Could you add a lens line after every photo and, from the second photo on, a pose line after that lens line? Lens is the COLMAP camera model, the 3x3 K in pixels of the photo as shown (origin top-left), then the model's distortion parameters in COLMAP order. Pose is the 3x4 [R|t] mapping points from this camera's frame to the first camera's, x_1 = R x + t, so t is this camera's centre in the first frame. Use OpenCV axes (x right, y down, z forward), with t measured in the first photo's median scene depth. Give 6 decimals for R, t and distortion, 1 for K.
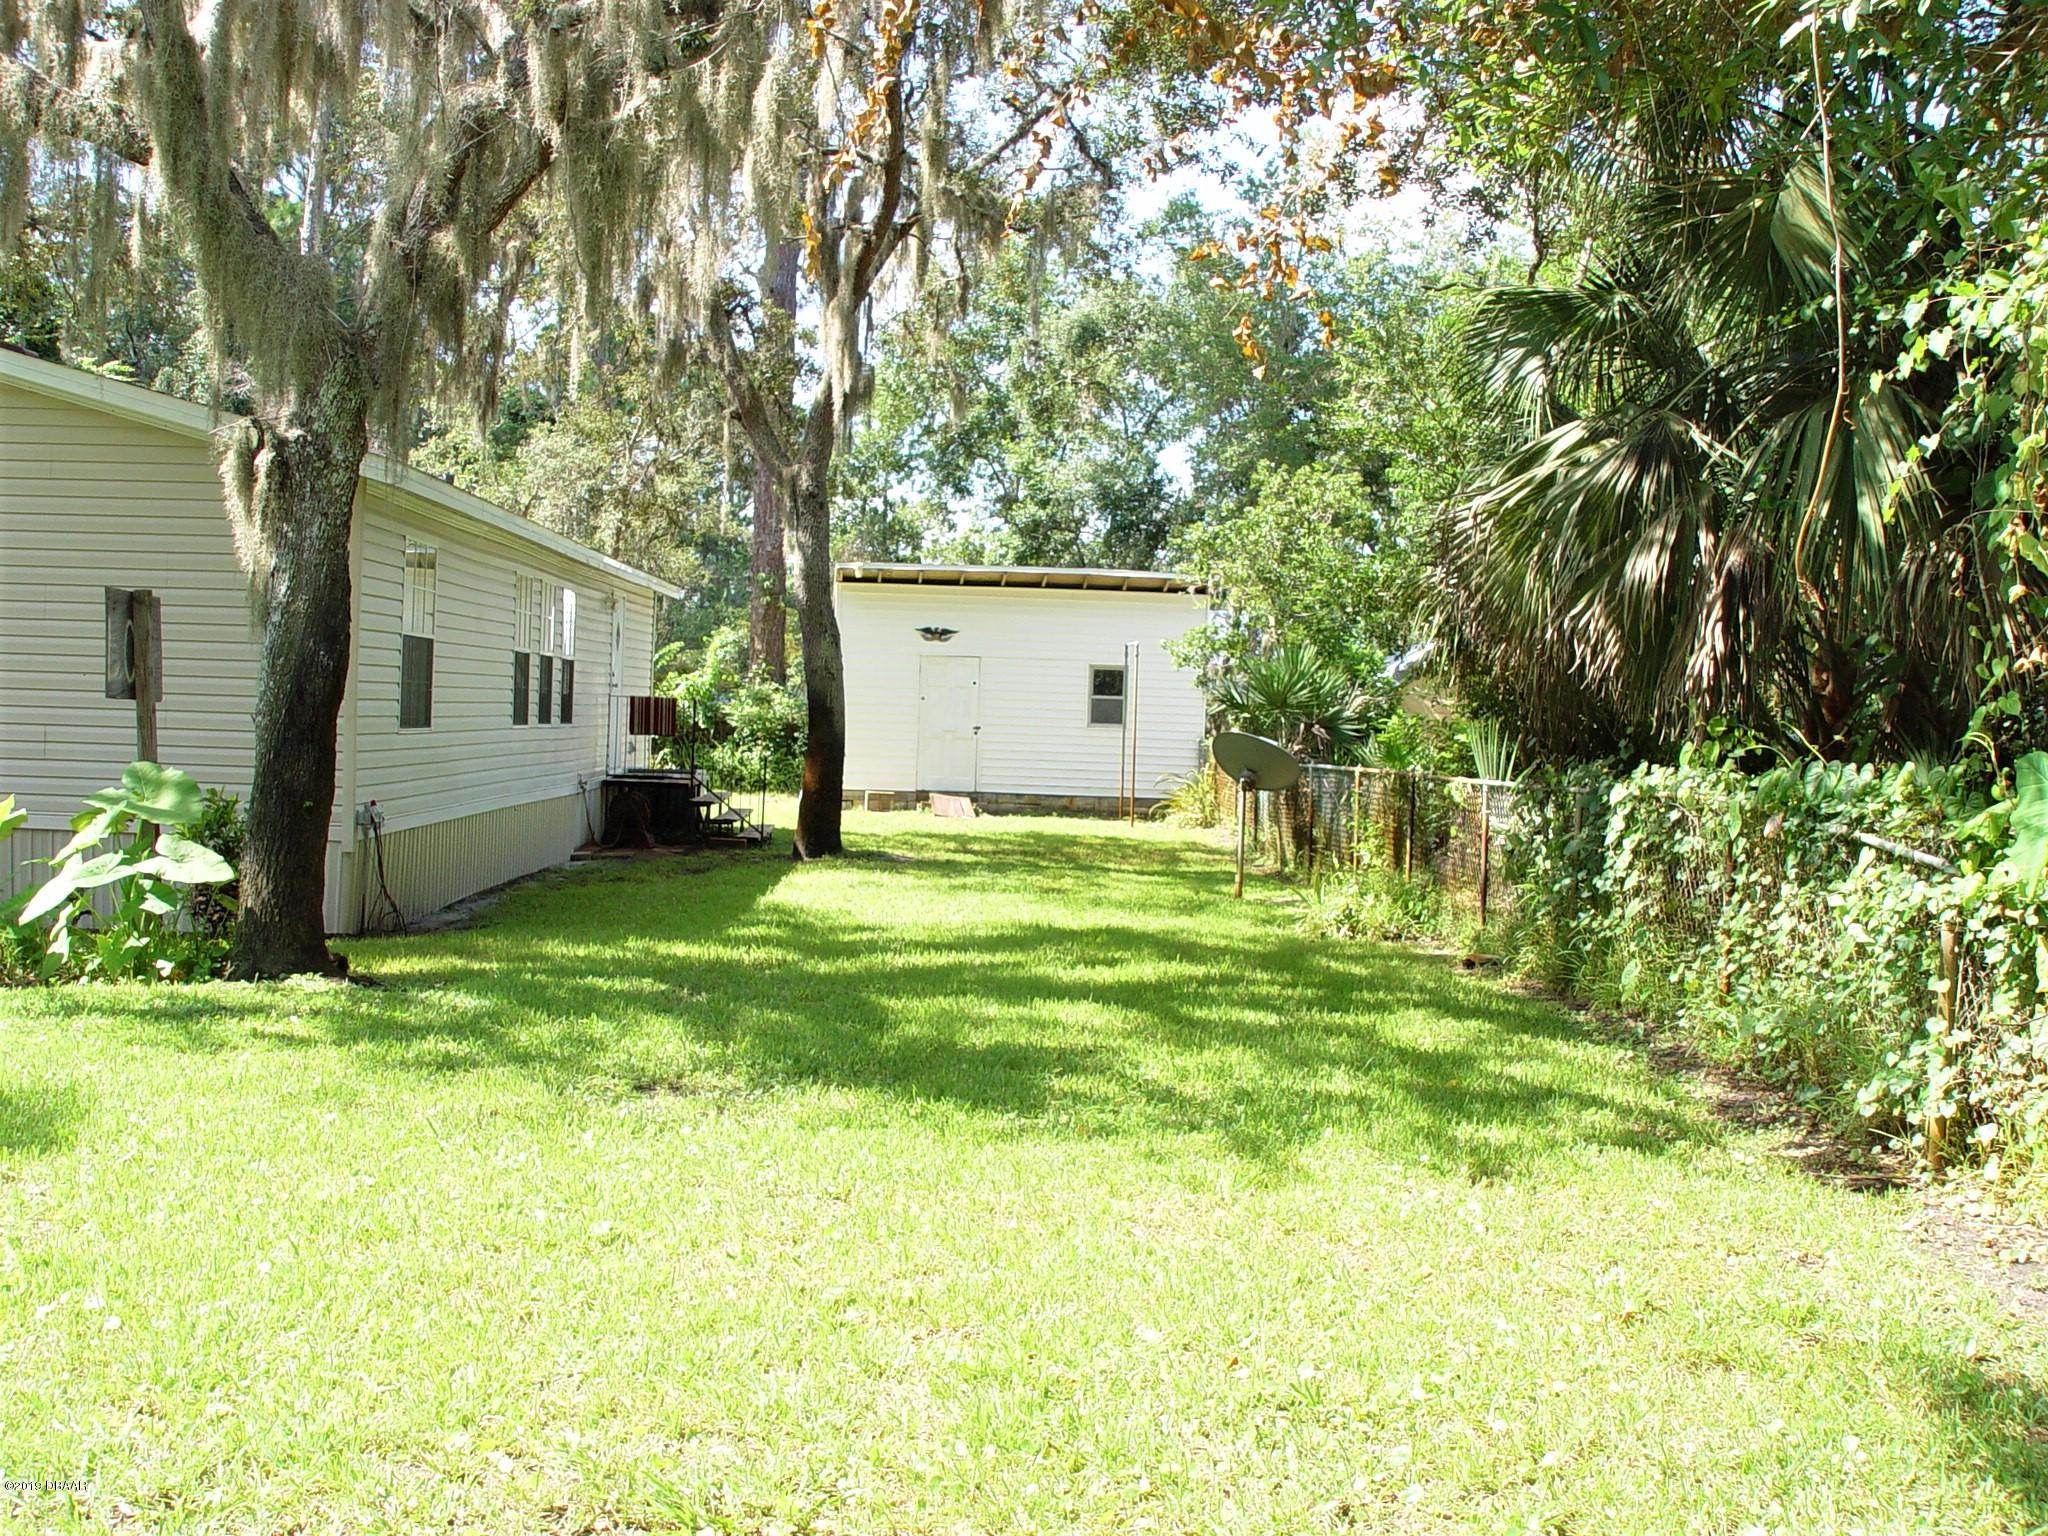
lens RADIAL K [[2312.9, 0, 1024.0], [0, 2312.9, 768.0], [0, 0, 1]] dist [-0.213395, 0.318274]
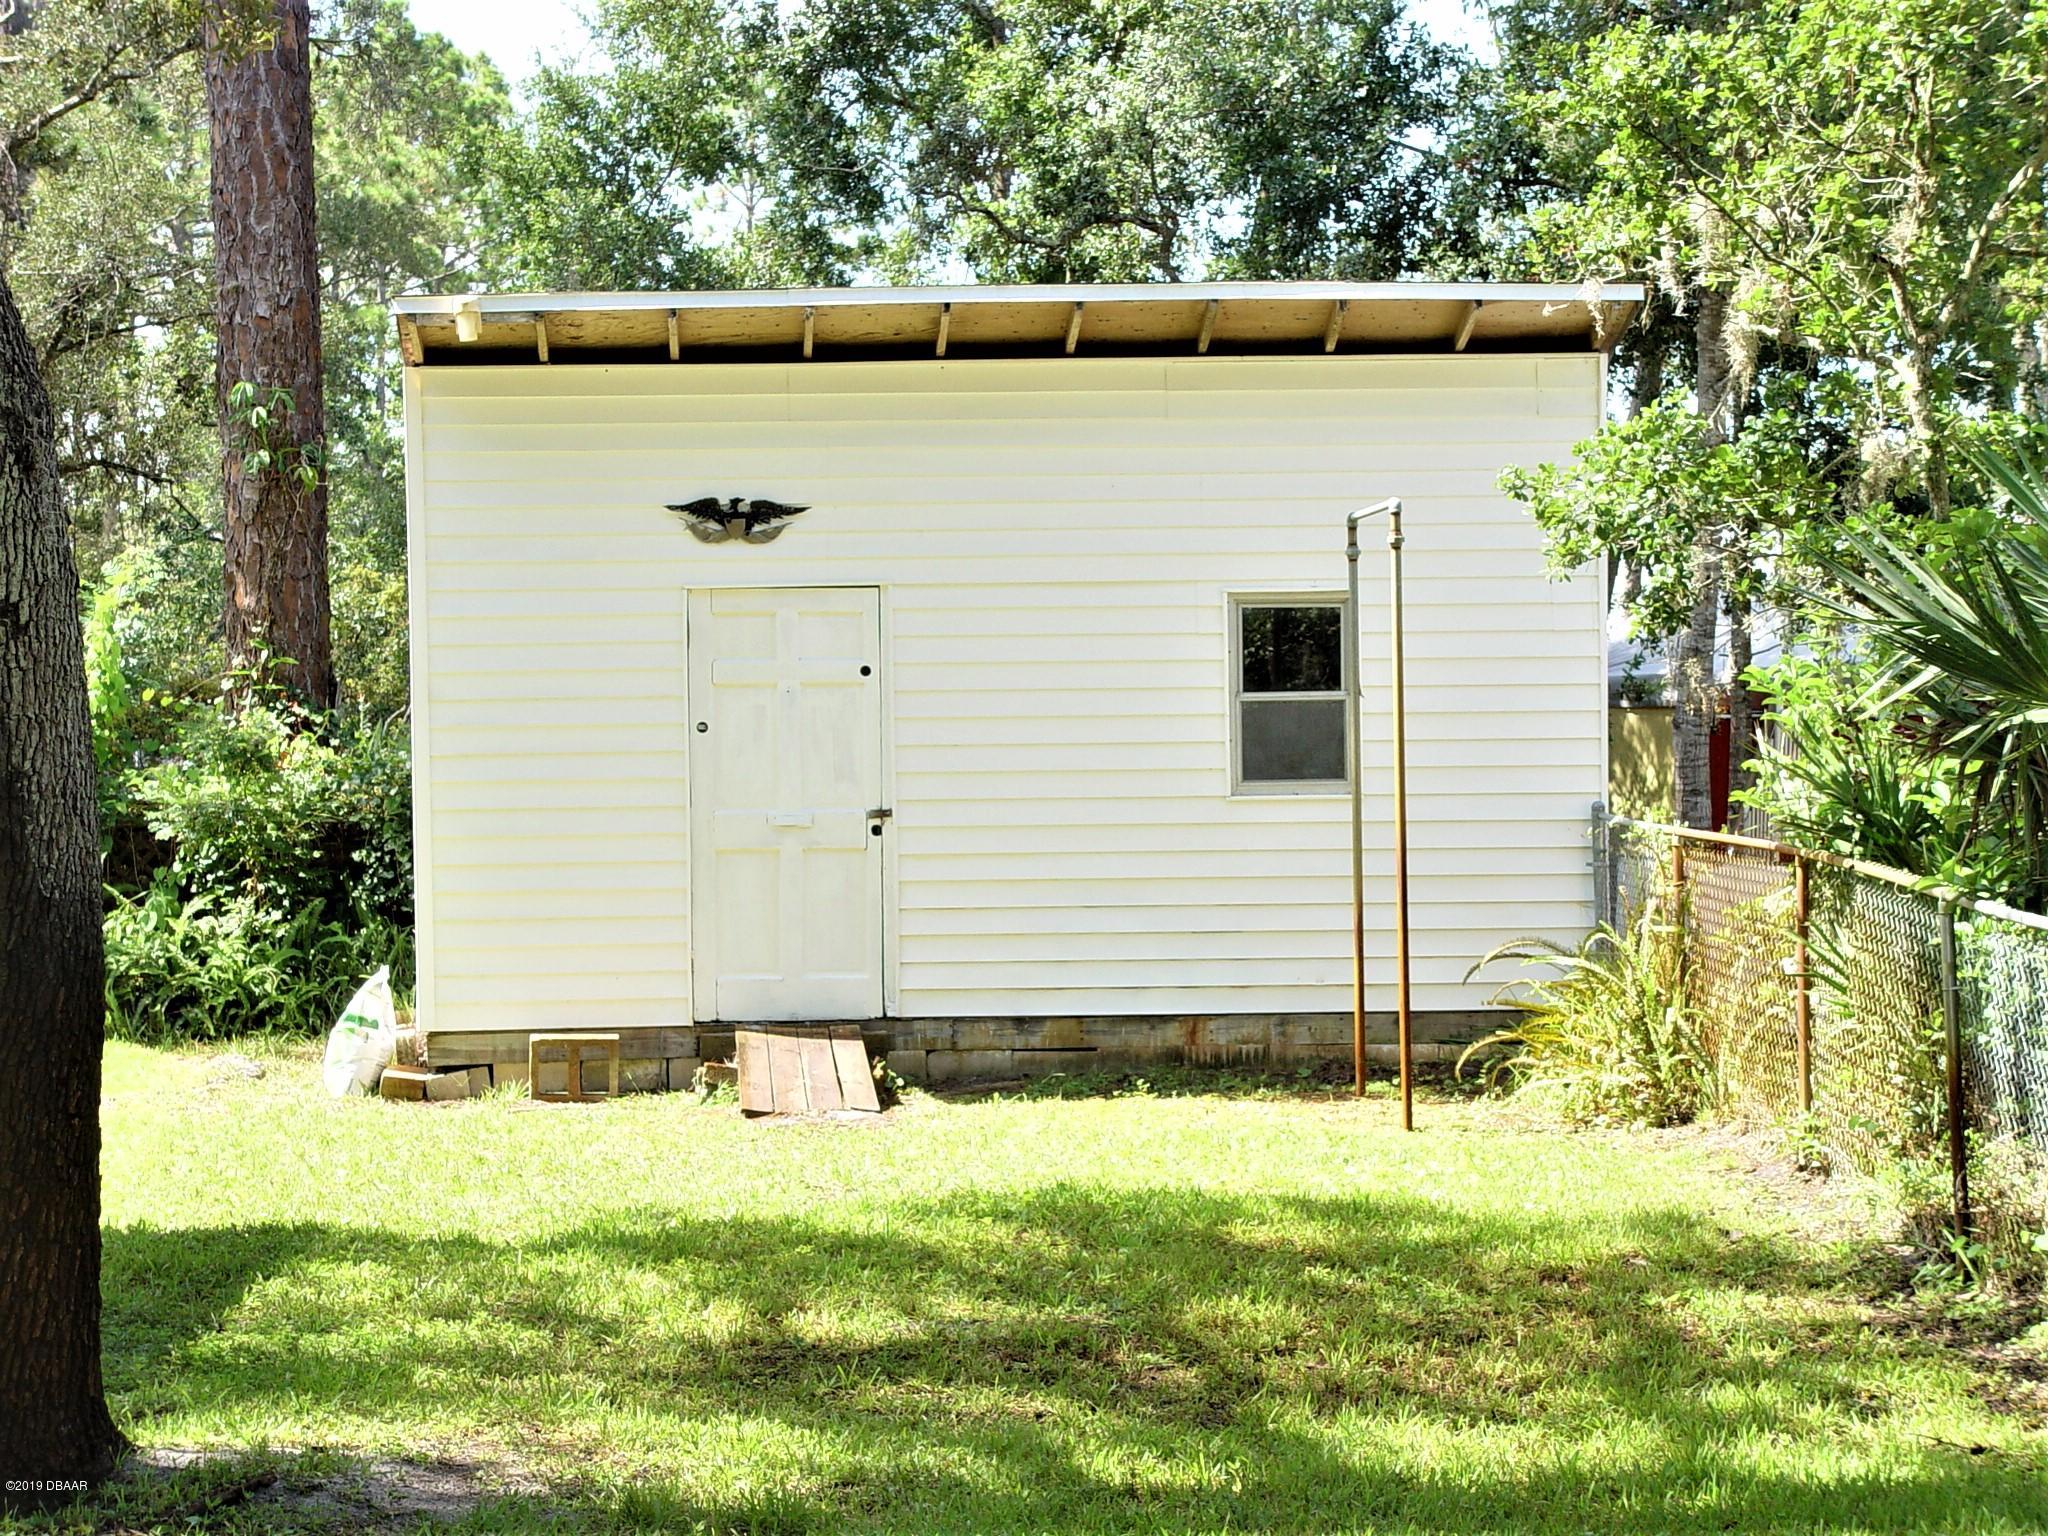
lens RADIAL K [[2081.7, 0, 1024.0], [0, 2081.7, 768.0], [0, 0, 1]] dist [-0.001406, -0.000825]
pose [[0.998207, -0.047812, -0.036024, 0.009339], [0.046906, 0.998571, -0.025595, -0.015351], [0.037197, 0.023859, 0.999023, 0.717852]]
